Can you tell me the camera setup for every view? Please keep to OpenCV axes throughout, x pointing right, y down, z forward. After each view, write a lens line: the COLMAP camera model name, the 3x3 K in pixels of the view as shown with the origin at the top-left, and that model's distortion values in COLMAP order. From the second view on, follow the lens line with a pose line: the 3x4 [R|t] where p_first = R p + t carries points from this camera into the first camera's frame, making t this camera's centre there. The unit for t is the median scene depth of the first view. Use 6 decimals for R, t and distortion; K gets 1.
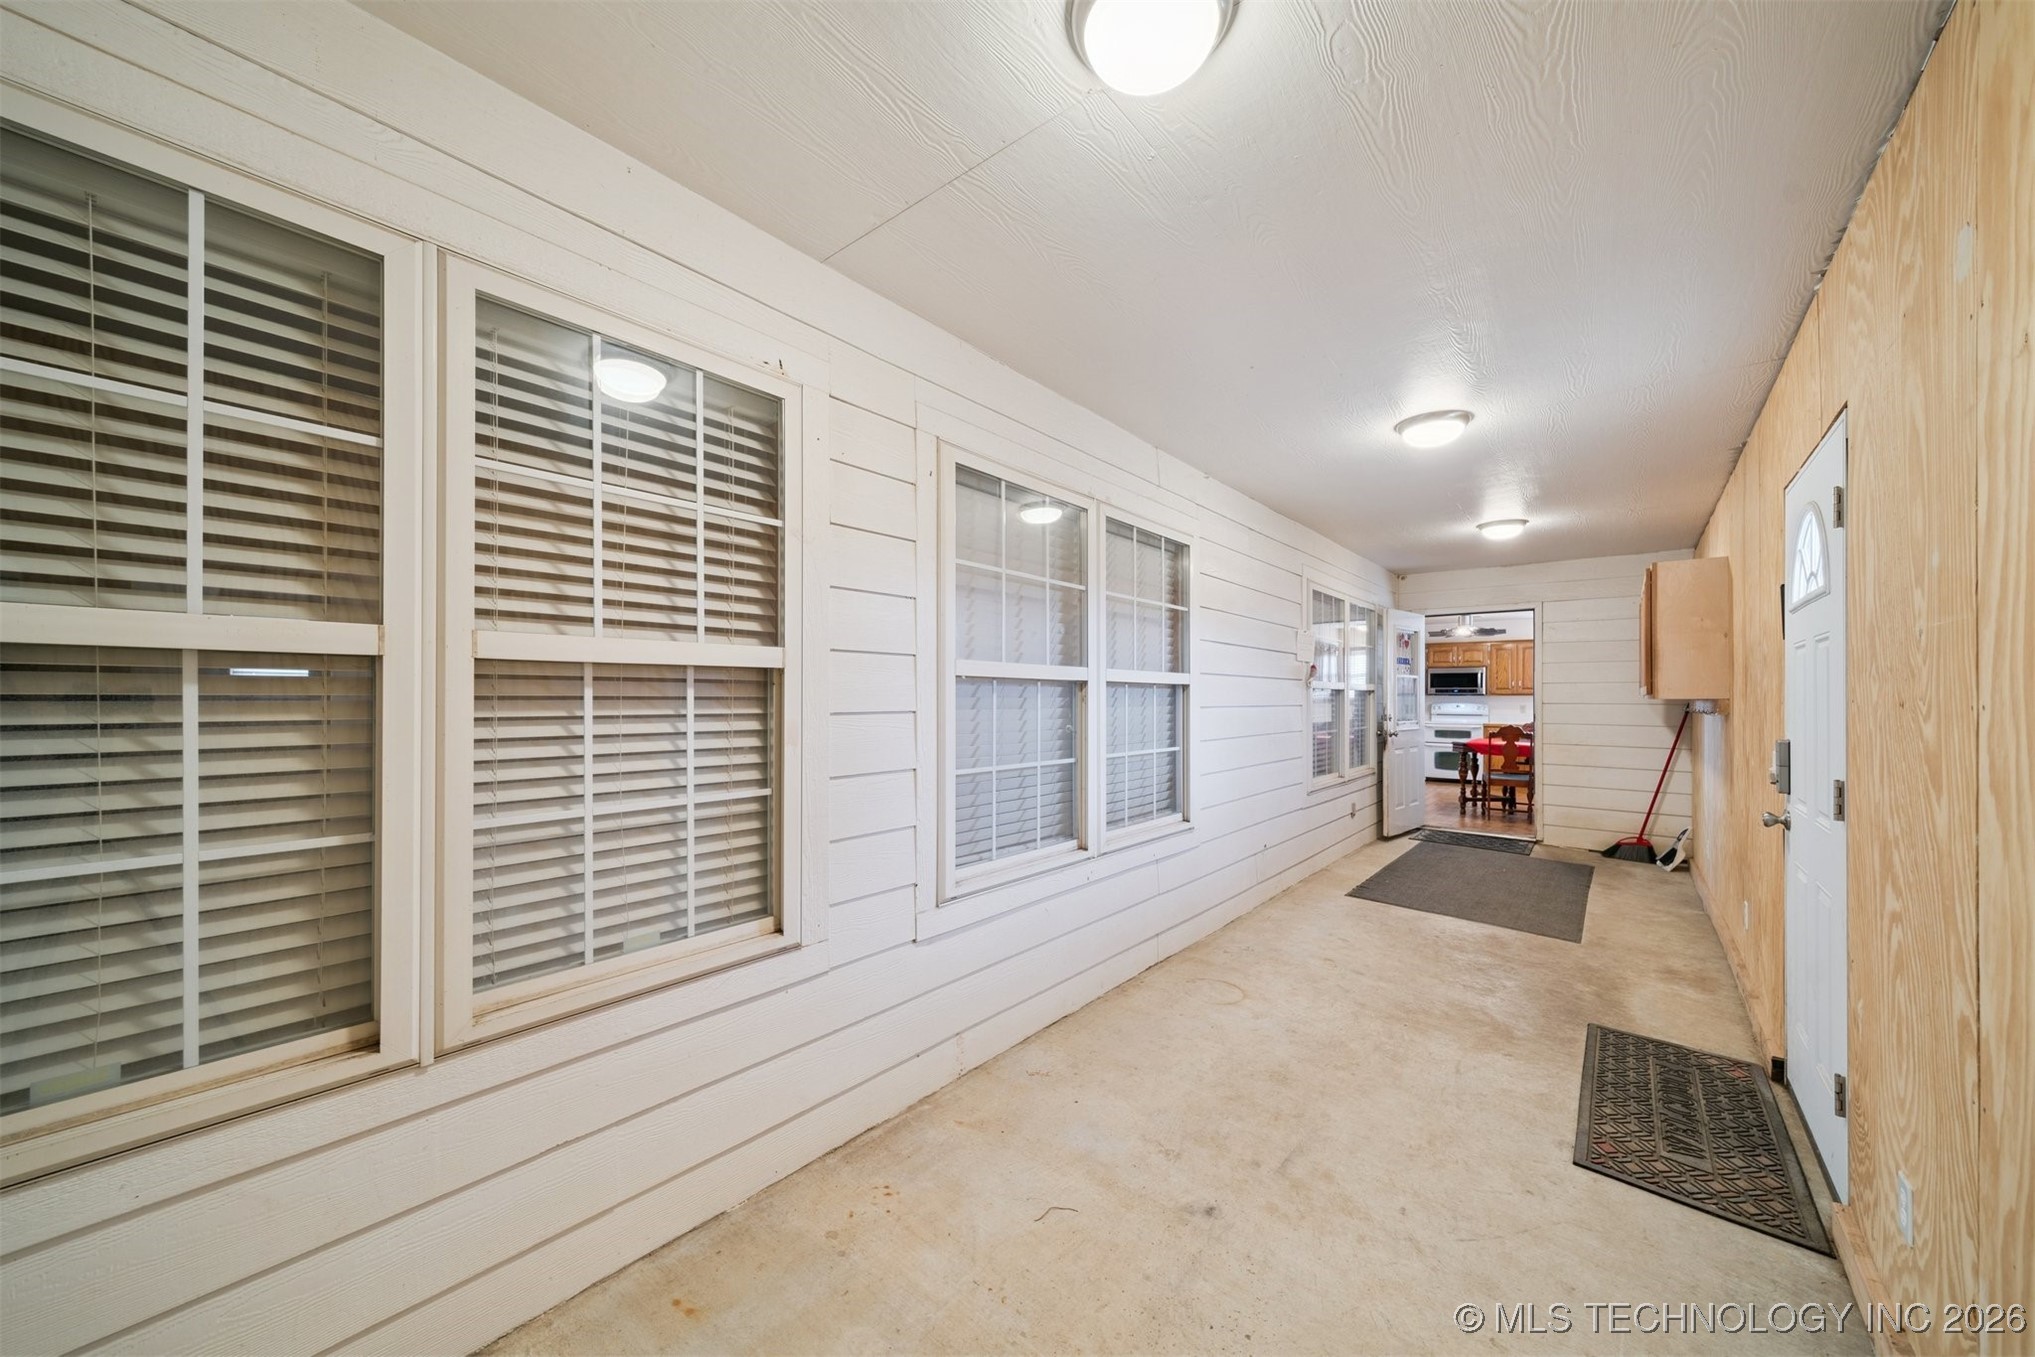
lens RADIAL K [[734.4, 0, 1016.4], [0, 734.4, 690.9], [0, 0, 1]] dist [0.004652, -0.000312]
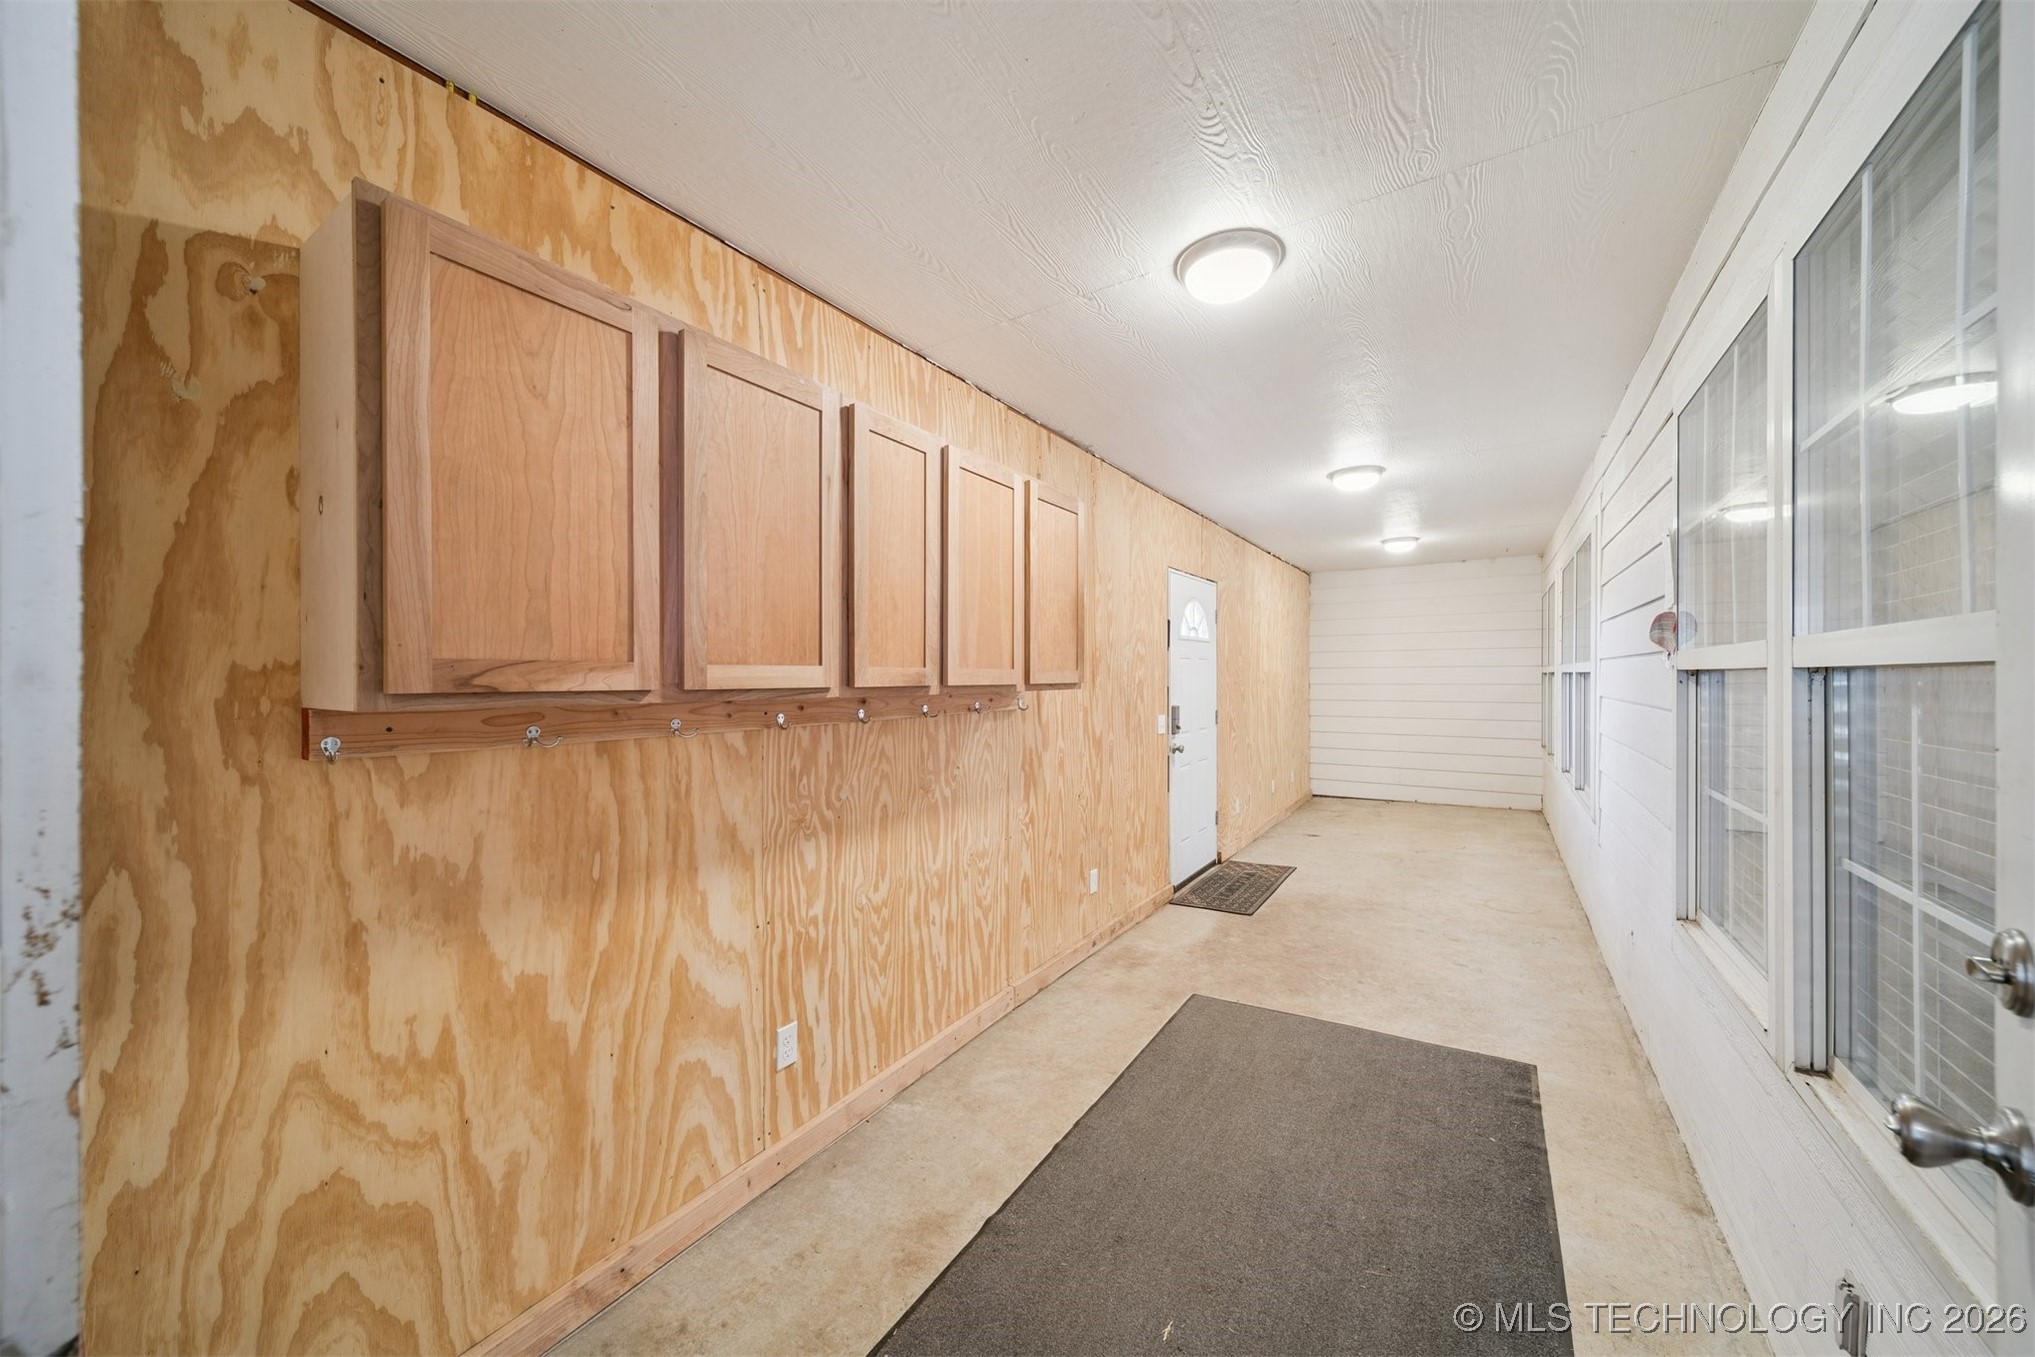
lens RADIAL K [[734.4, 0, 1017.9], [0, 734.4, 680.5], [0, 0, 1]] dist [0.004652, -0.000312]
pose [[-0.992629, -0.000098, -0.121190, 1.157621], [0.000139, 0.999998, -0.001948, 0.004746], [0.121190, -0.001951, -0.992627, 1.949793]]
